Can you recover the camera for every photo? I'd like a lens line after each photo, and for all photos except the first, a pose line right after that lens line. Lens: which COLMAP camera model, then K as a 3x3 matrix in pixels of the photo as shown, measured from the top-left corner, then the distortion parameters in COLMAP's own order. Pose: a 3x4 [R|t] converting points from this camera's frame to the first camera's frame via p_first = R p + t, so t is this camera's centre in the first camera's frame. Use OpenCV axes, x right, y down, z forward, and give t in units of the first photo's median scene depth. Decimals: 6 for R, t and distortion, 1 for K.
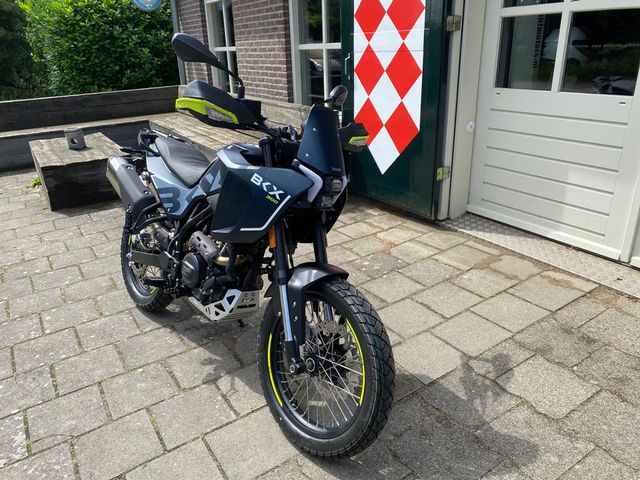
lens RADIAL K [[483.5, 0, 314.4], [0, 483.5, 240.4], [0, 0, 1]] dist [0.035253, -0.045449]
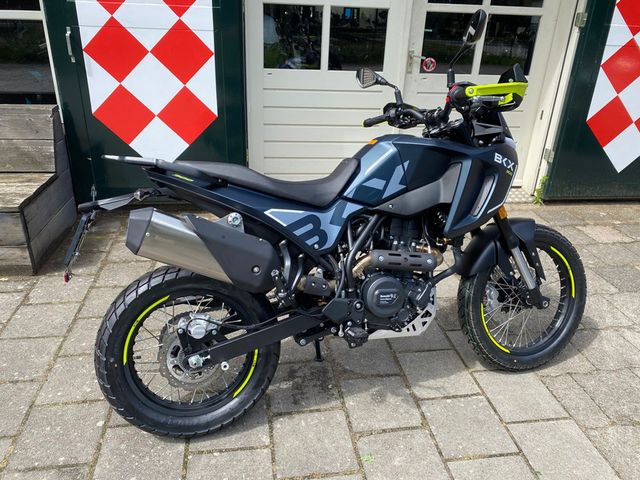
lens RADIAL K [[483.5, 0, 316.0], [0, 483.5, 239.9], [0, 0, 1]] dist [0.035253, -0.045449]
pose [[0.398649, -0.325889, 0.857249, -0.783367], [0.296436, 0.930347, 0.215825, -0.194559], [-0.867874, 0.168081, 0.467487, 0.563811]]
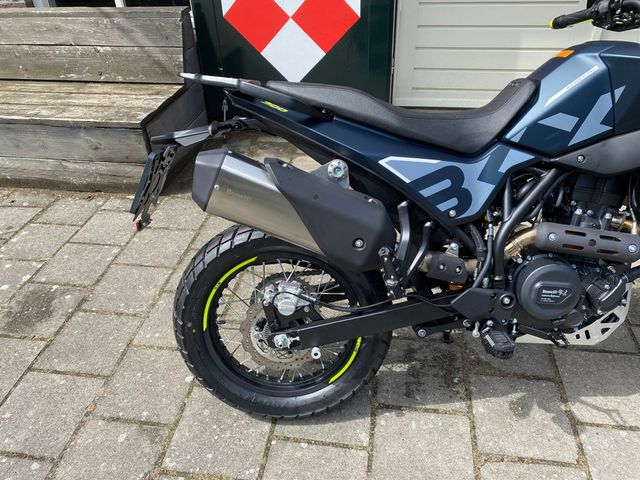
lens RADIAL K [[483.5, 0, 322.1], [0, 483.5, 242.5], [0, 0, 1]] dist [0.035253, -0.045449]
pose [[0.654340, -0.416033, 0.631471, -0.614618], [0.290159, 0.909270, 0.298389, -0.191713], [-0.698317, -0.012020, 0.715688, 0.626444]]
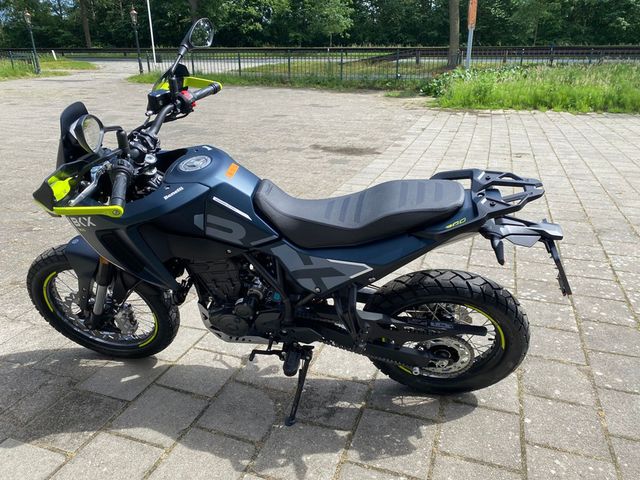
lens RADIAL K [[483.5, 0, 320.7], [0, 483.5, 241.8], [0, 0, 1]] dist [0.035253, -0.045449]
pose [[-0.784643, 0.268290, -0.558888, 0.143777], [-0.199020, 0.744782, 0.636939, -0.478935], [0.587134, 0.611000, -0.530992, 1.215477]]
